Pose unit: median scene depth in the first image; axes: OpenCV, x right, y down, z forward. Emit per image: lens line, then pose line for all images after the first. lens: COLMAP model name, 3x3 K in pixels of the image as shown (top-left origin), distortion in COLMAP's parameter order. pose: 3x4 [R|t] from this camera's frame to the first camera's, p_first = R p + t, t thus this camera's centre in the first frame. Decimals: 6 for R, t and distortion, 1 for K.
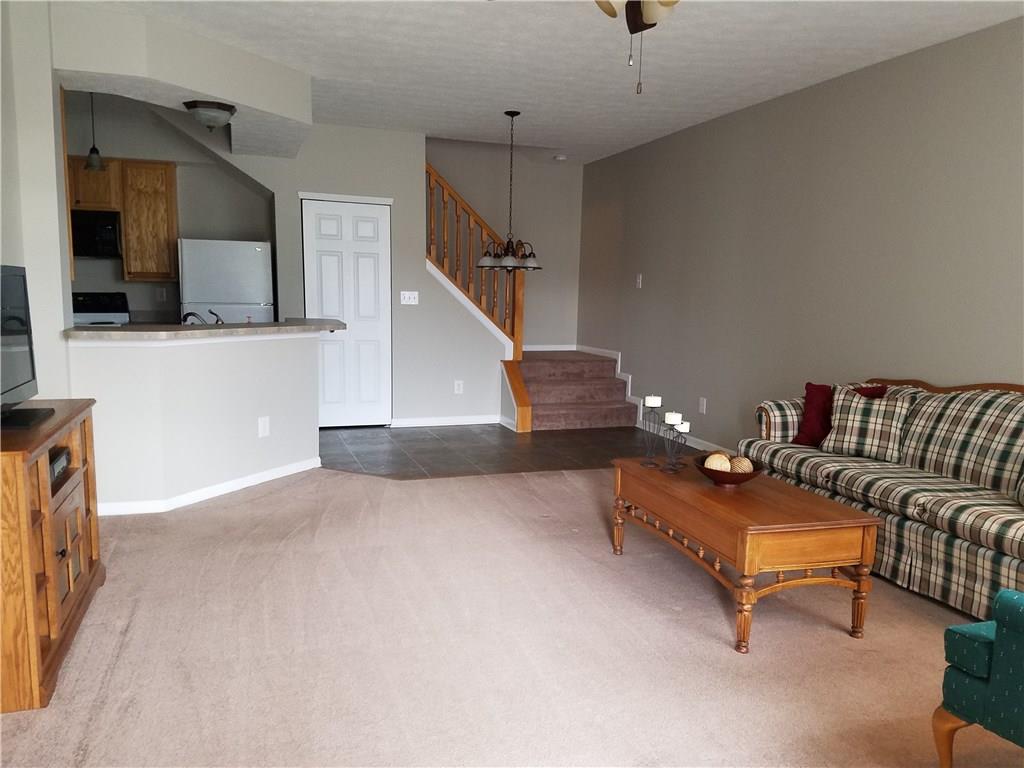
lens RADIAL K [[810.5, 0, 512.9], [0, 810.5, 383.5], [0, 0, 1]] dist [-0.008347, -0.018408]
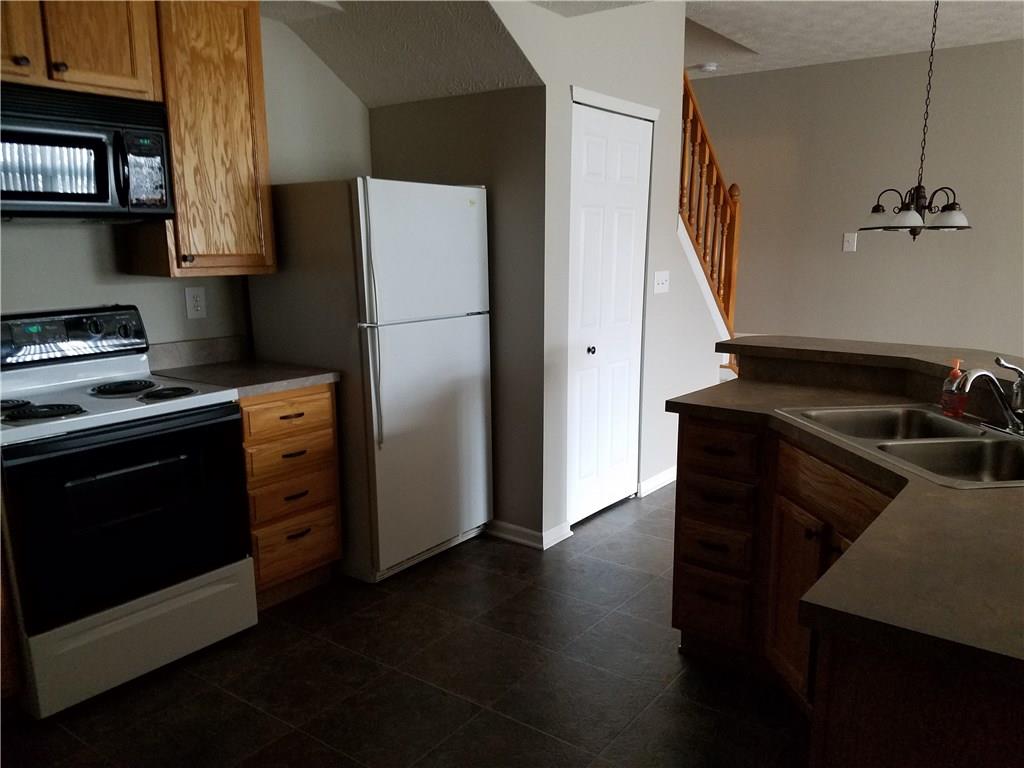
lens RADIAL K [[810.5, 0, 510.4], [0, 810.5, 389.2], [0, 0, 1]] dist [-0.008347, -0.018408]
pose [[0.832091, -0.127411, 0.539807, -0.567859], [0.093649, 0.991558, 0.089681, -0.091991], [-0.546676, -0.024070, 0.836998, 0.565555]]
